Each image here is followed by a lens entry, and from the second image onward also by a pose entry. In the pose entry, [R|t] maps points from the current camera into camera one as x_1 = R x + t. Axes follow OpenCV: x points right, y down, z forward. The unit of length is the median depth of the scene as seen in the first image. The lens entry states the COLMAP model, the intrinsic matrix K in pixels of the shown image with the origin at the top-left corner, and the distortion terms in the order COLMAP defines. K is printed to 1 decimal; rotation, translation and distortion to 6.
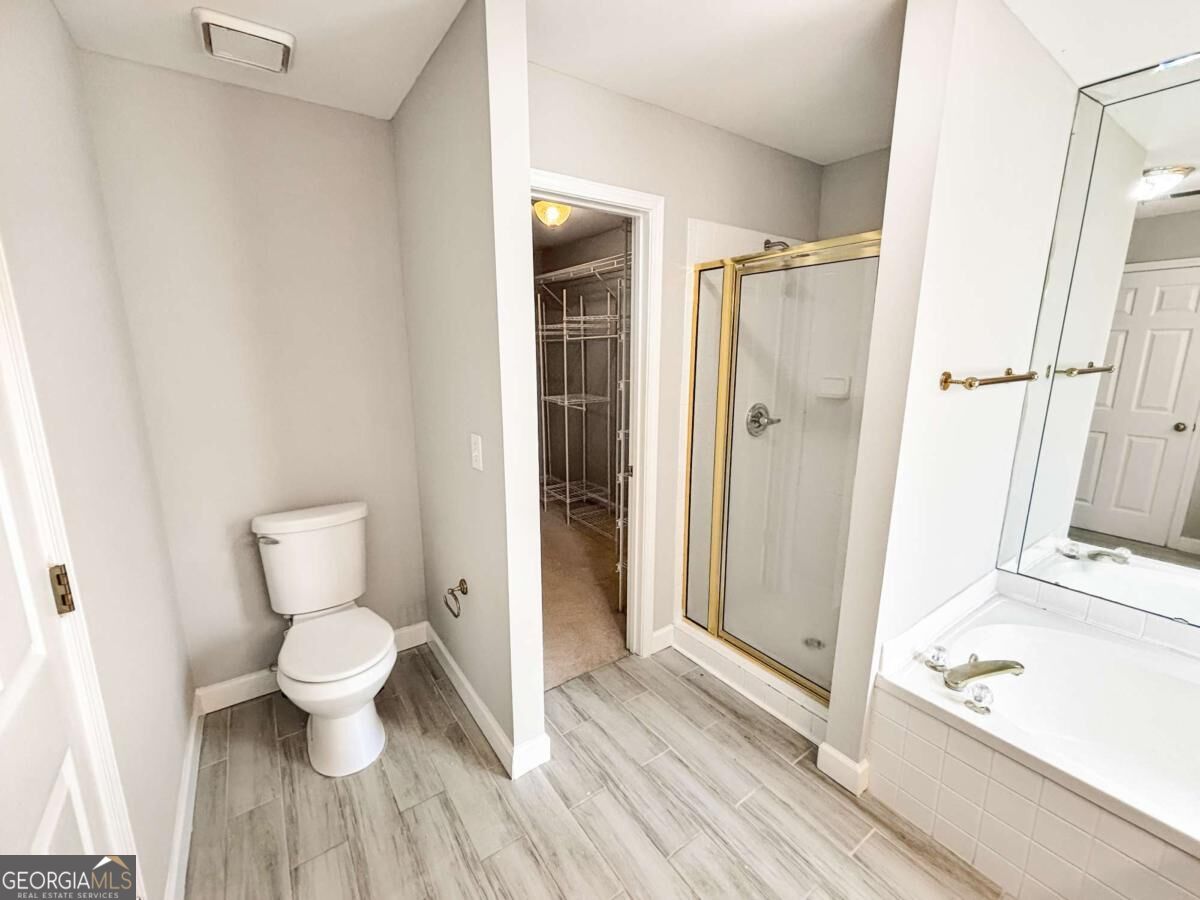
lens RADIAL K [[493.5, 0, 594.8], [0, 493.5, 450.0], [0, 0, 1]] dist [0.001987, 0.000087]
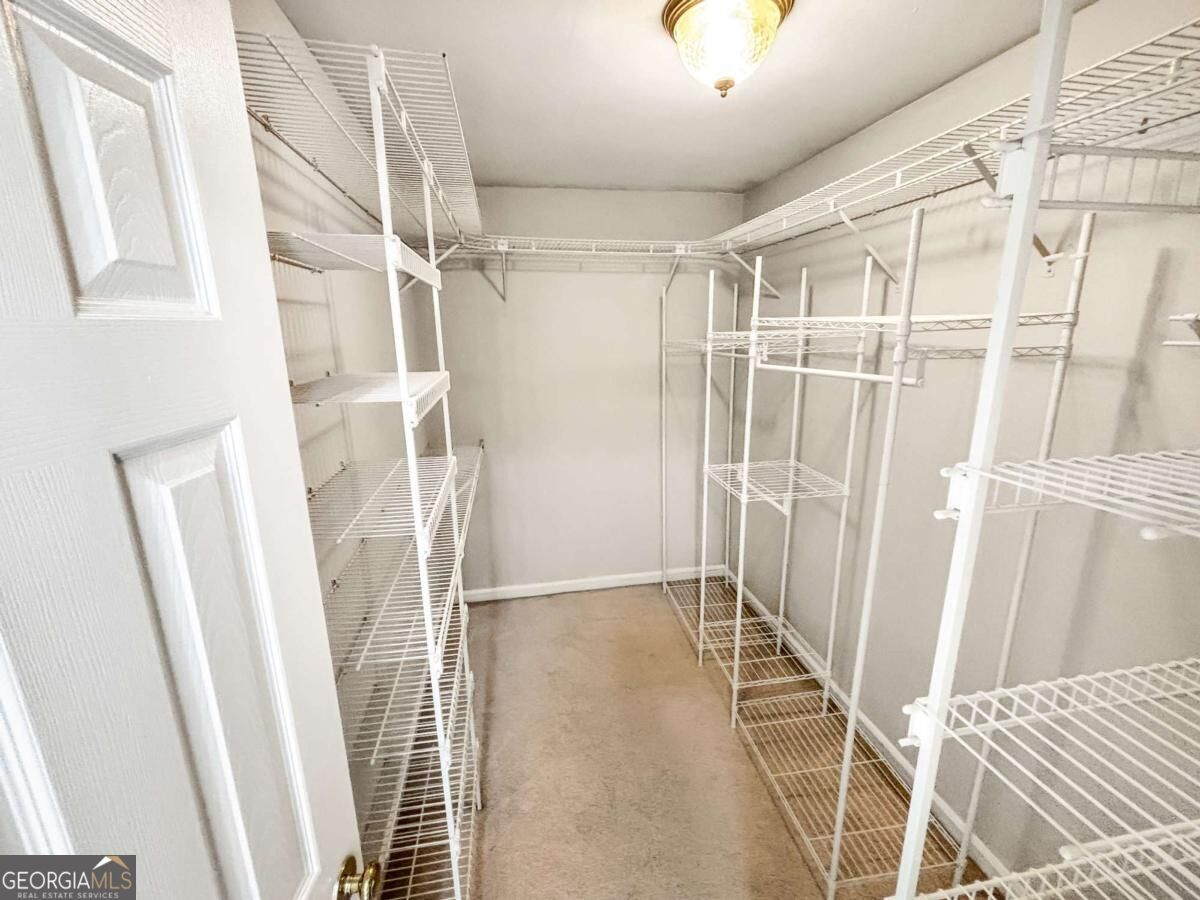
lens RADIAL K [[493.5, 0, 600.9], [0, 493.5, 444.2], [0, 0, 1]] dist [0.001987, 0.000087]
pose [[0.901385, 0.089517, -0.423665, 0.013345], [-0.075695, 0.995908, 0.049380, -0.157266], [0.426352, -0.012441, 0.904472, 0.499416]]
